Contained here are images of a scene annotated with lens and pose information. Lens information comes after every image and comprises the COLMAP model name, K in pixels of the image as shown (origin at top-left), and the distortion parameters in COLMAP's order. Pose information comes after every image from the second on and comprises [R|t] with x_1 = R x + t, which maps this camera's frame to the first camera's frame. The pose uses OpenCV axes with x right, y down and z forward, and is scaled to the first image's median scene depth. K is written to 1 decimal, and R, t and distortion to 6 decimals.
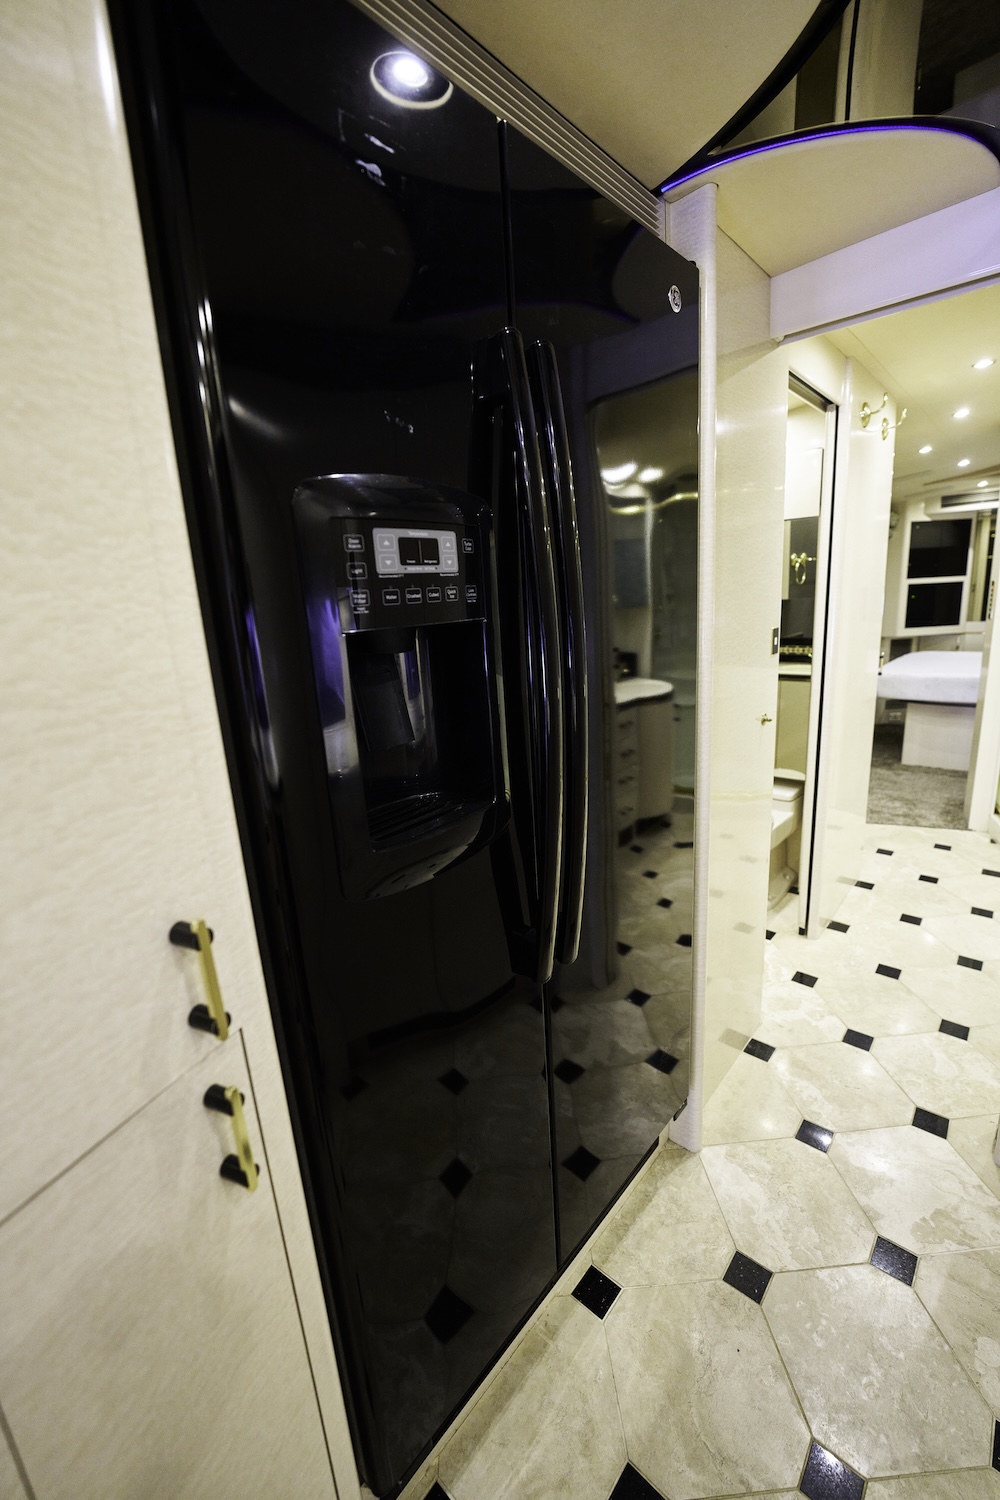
lens RADIAL K [[618.3, 0, 493.0], [0, 618.3, 746.0], [0, 0, 1]] dist [-0.034838, 0.005868]
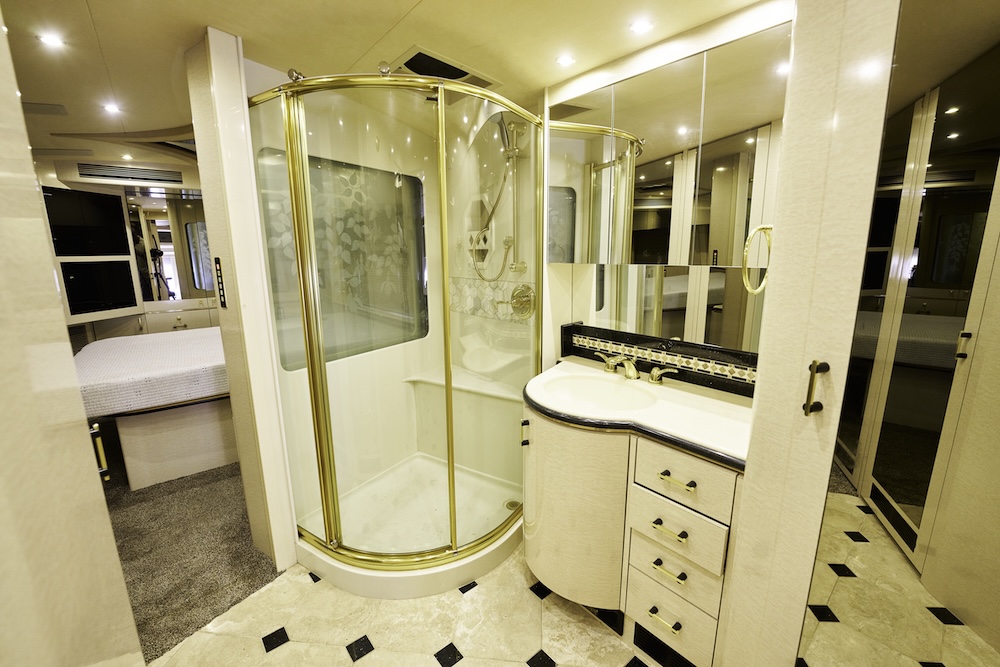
lens RADIAL K [[412.2, 0, 515.0], [0, 412.2, 341.6], [0, 0, 1]] dist [-0.034838, 0.005868]
pose [[0.121543, -0.142122, 0.982359, 0.830273], [0.219721, 0.968996, 0.113004, -0.338581], [-0.967962, 0.202110, 0.149002, 1.332841]]
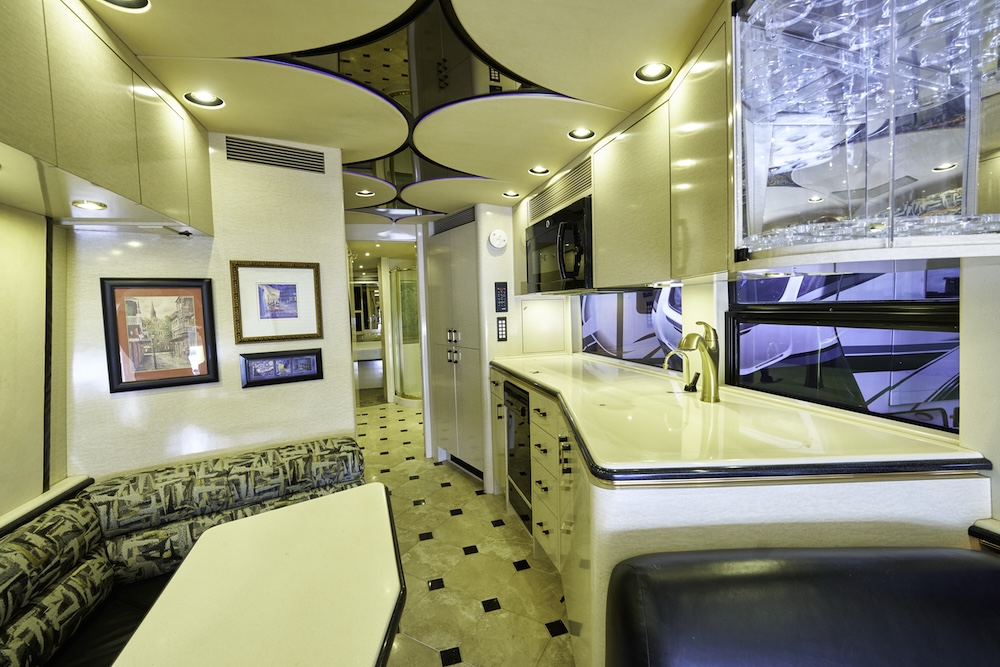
lens RADIAL K [[412.2, 0, 502.2], [0, 412.2, 333.0], [0, 0, 1]] dist [-0.034838, 0.005868]
pose [[0.516713, -0.009498, 0.856106, -1.121733], [0.196629, 0.974527, -0.107866, 0.310181], [-0.833273, 0.224070, 0.505418, -0.882261]]
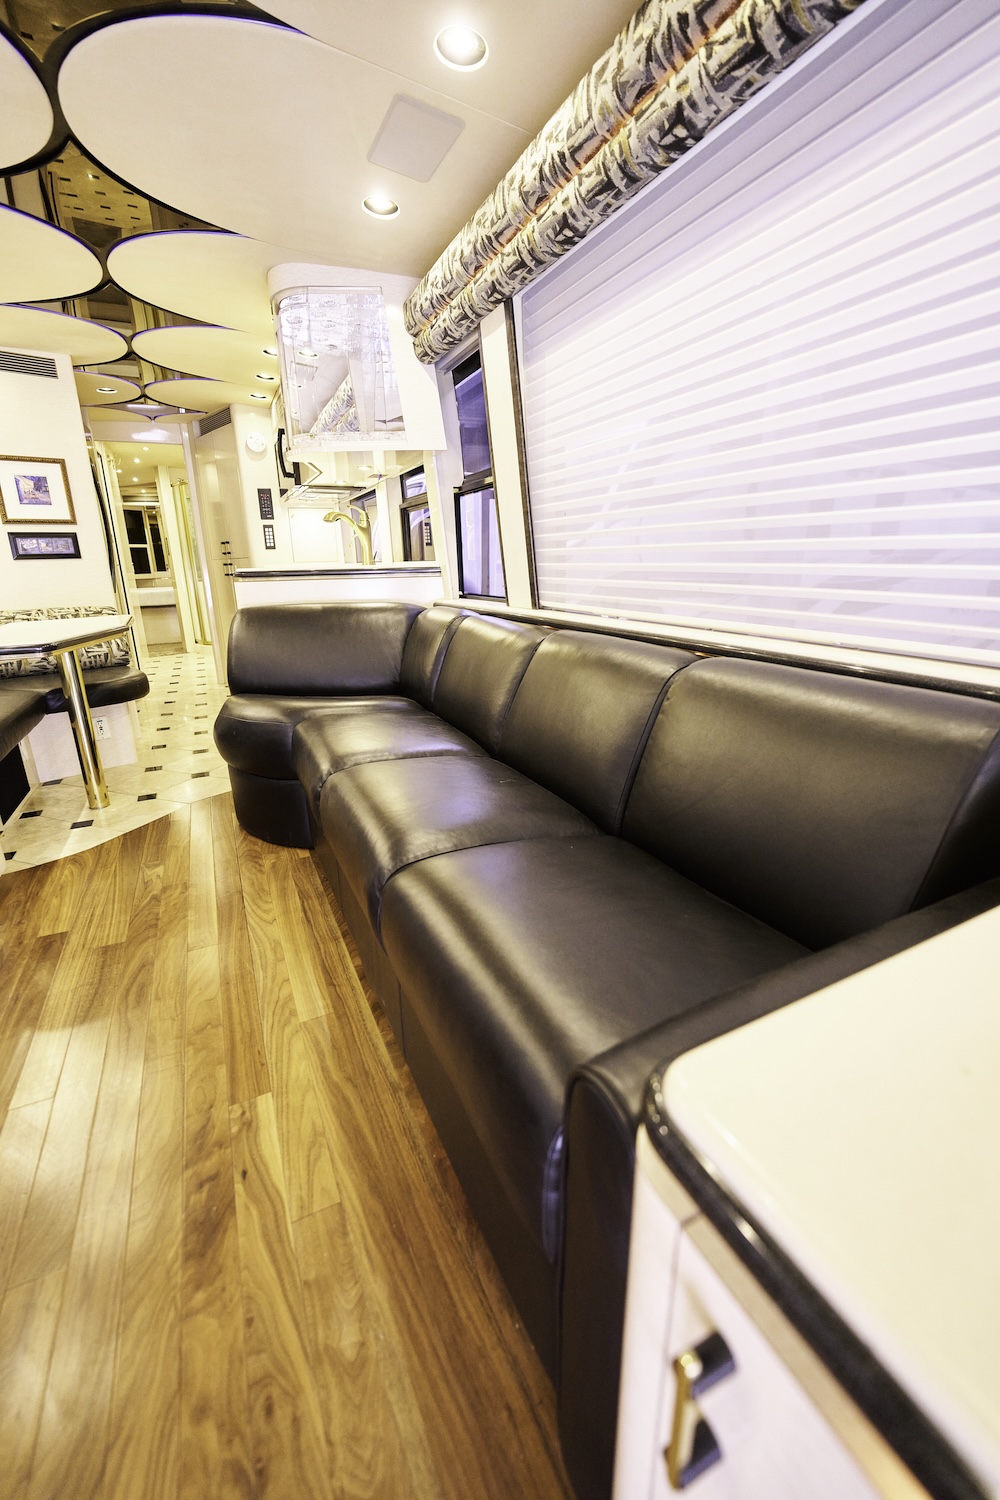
lens RADIAL K [[618.3, 0, 508.0], [0, 618.3, 747.8], [0, 0, 1]] dist [-0.034838, 0.005868]
pose [[0.372983, -0.219153, 0.901585, -1.978078], [0.212925, 0.965989, 0.146722, 0.912354], [-0.903076, 0.137245, 0.406961, -2.080678]]
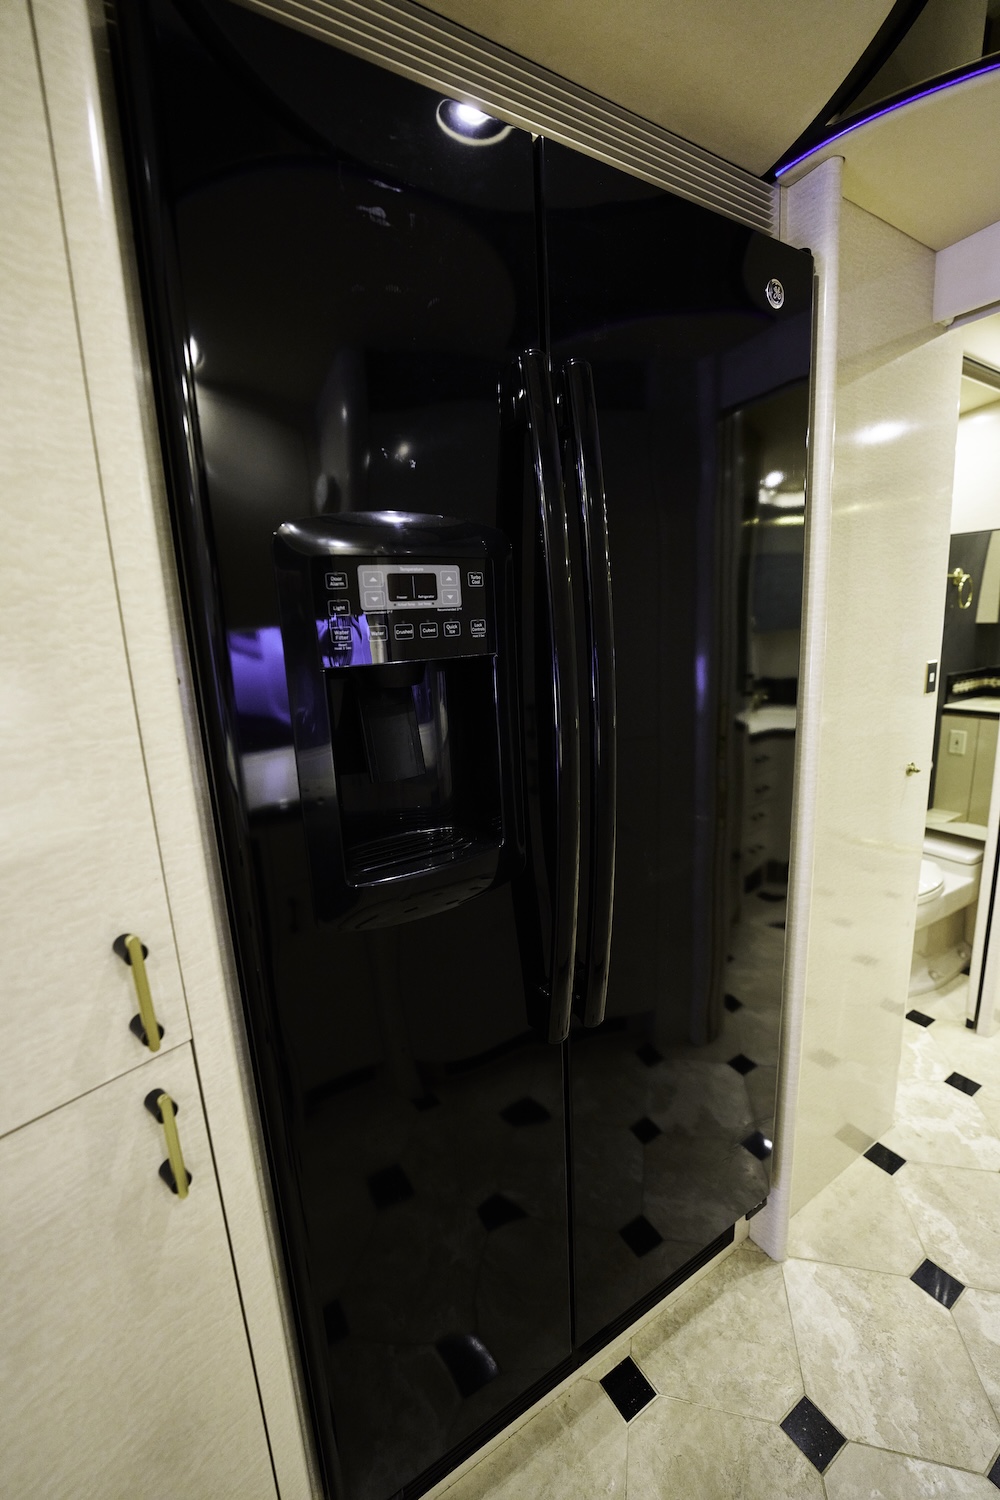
lens RADIAL K [[618.3, 0, 488.7], [0, 618.3, 740.6], [0, 0, 1]] dist [-0.034838, 0.005868]
pose [[0.959484, 0.070923, -0.272692, 0.129388], [-0.077329, 0.996923, -0.012803, -0.031144], [0.270945, 0.033371, 0.962016, 0.043107]]
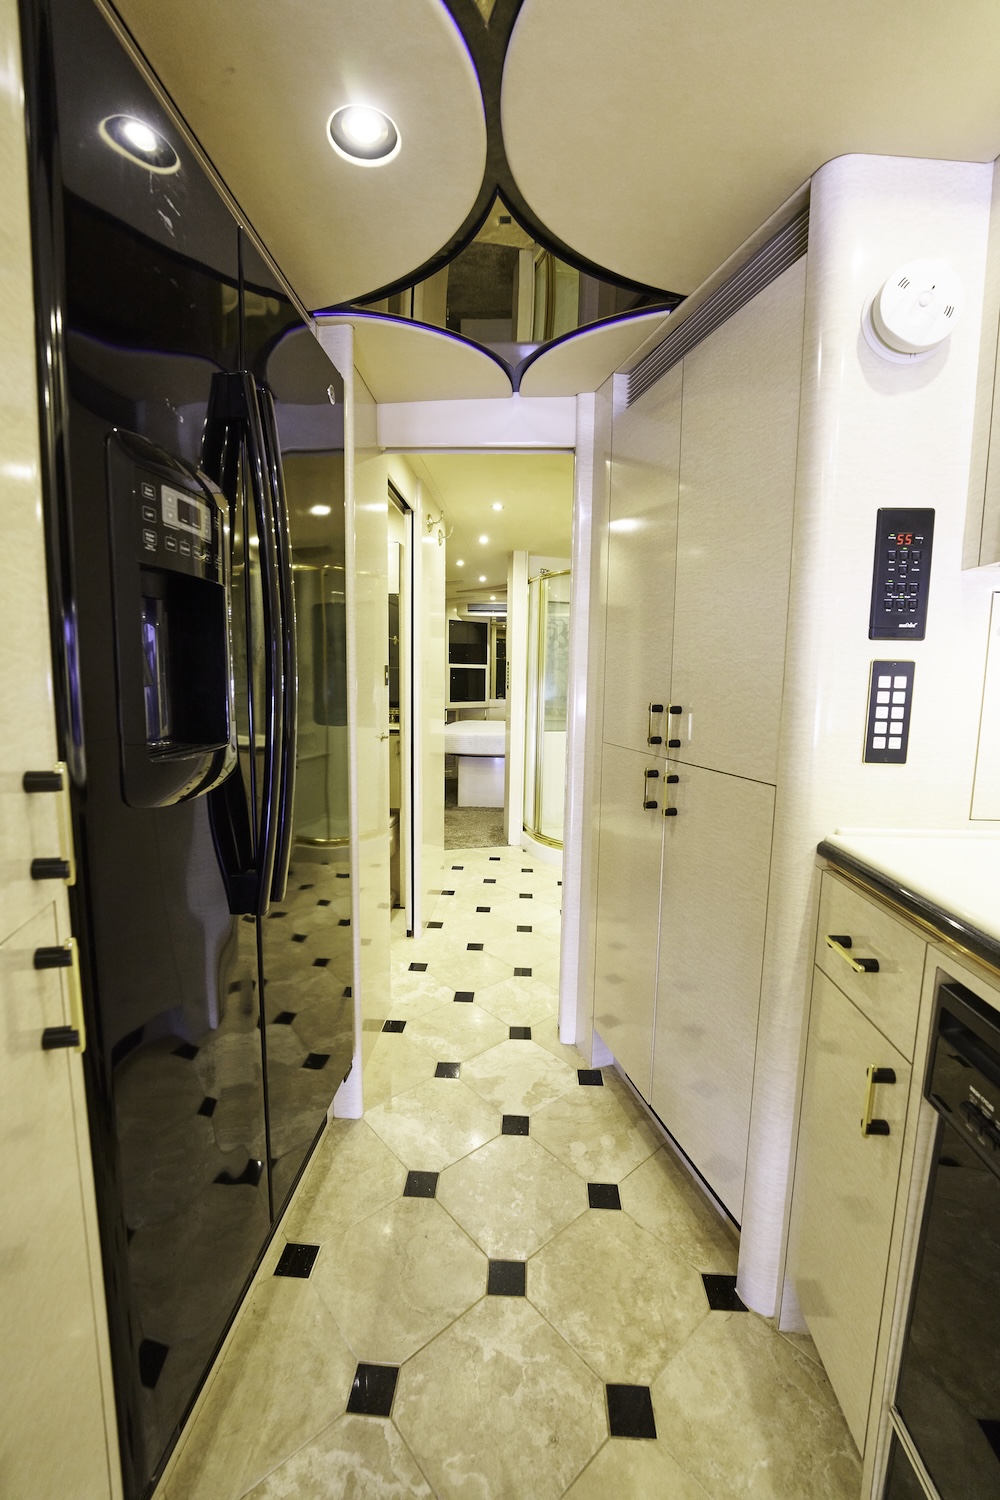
lens RADIAL K [[618.3, 0, 495.5], [0, 618.3, 745.8], [0, 0, 1]] dist [-0.034838, 0.005868]
pose [[0.779767, -0.000598, 0.626070, -0.185894], [0.085123, 0.990815, -0.105074, 0.146375], [-0.620256, 0.135226, 0.772655, -0.116709]]
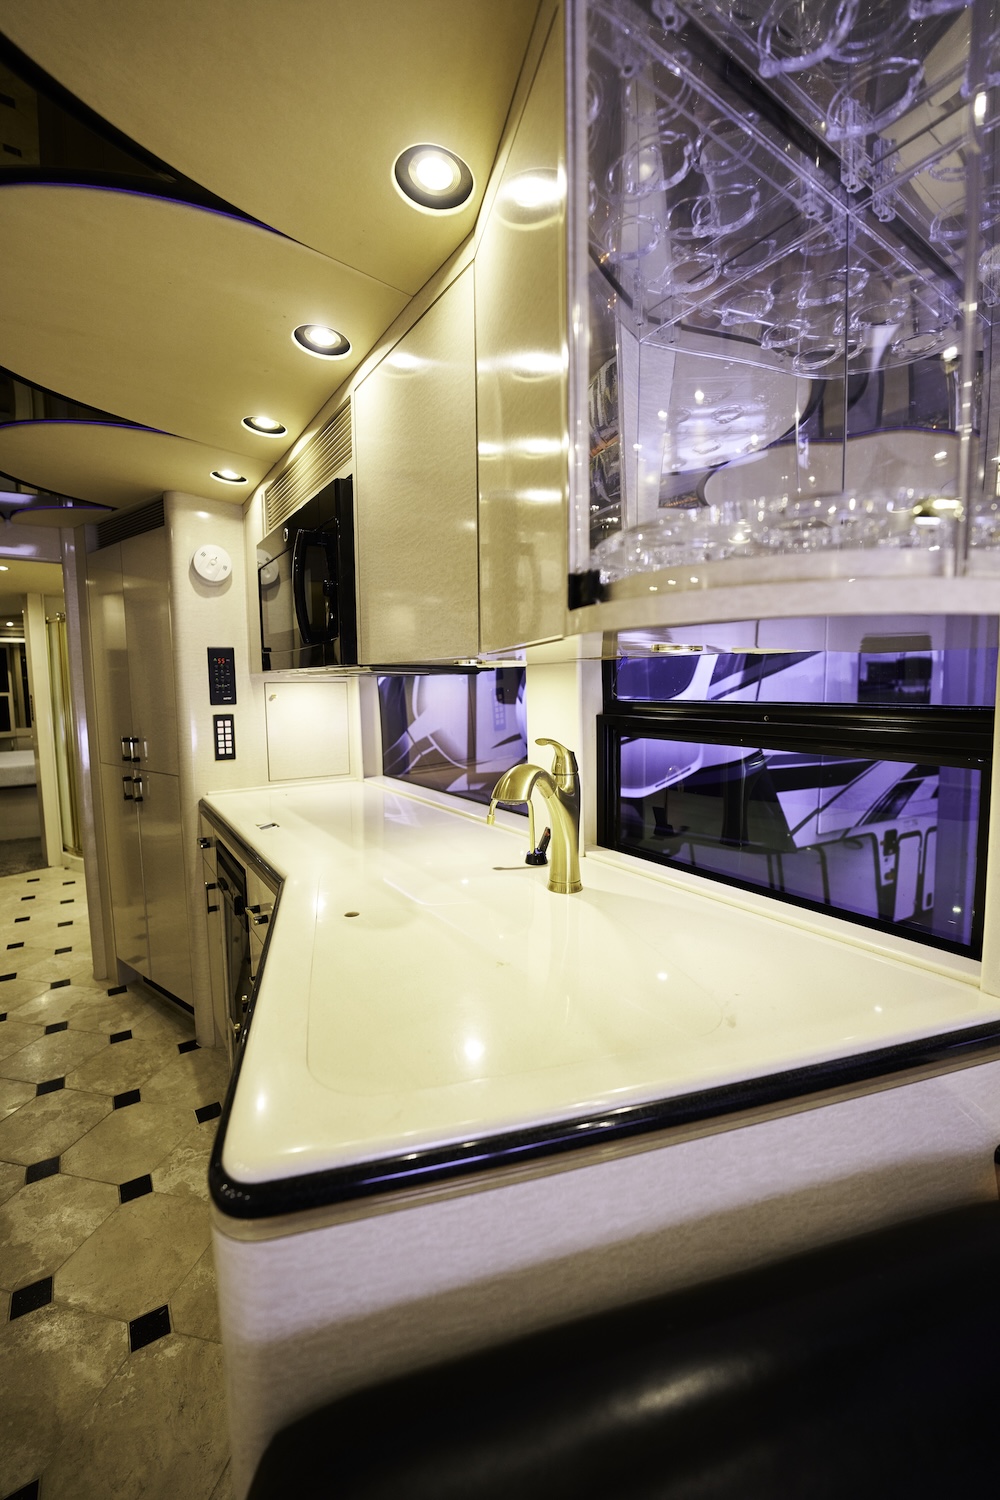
lens RADIAL K [[618.3, 0, 502.4], [0, 618.3, 744.3], [0, 0, 1]] dist [-0.034838, 0.005868]
pose [[0.234861, -0.034354, 0.971422, -0.763021], [0.220337, 0.975243, -0.018782, 0.279597], [-0.946727, 0.218452, 0.236616, -0.916993]]
